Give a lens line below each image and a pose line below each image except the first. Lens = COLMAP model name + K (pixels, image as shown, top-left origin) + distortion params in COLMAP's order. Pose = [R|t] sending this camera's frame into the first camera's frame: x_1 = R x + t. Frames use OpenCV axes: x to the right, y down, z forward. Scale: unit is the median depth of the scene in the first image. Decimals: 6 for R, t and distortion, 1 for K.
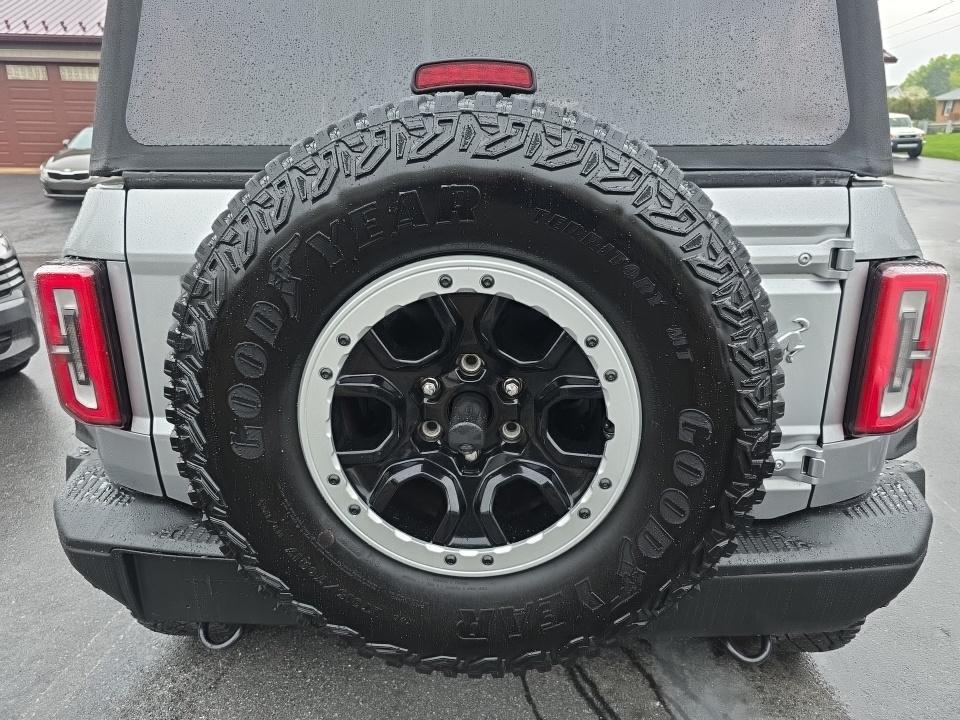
lens RADIAL K [[626.3, 0, 478.3], [0, 626.3, 375.8], [0, 0, 1]] dist [0.064280, -0.049638]
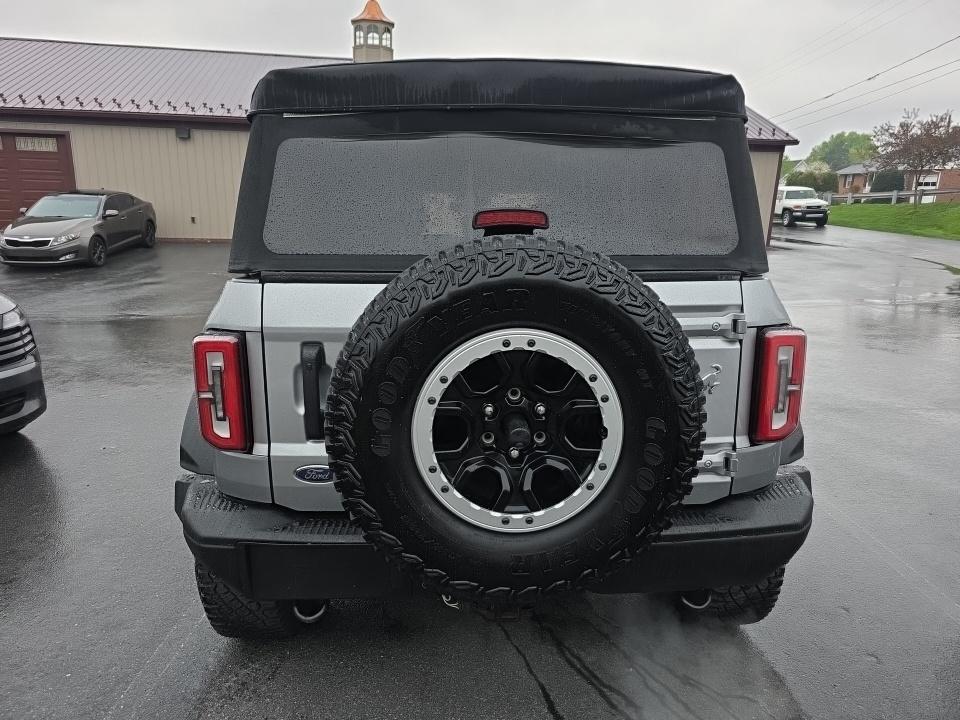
lens RADIAL K [[626.3, 0, 478.3], [0, 626.3, 375.8], [0, 0, 1]] dist [0.064280, -0.049638]
pose [[0.996152, -0.016511, 0.086074, -0.229517], [0.024328, 0.995593, -0.090572, 0.071345], [-0.084199, 0.092318, 0.992163, -0.542171]]
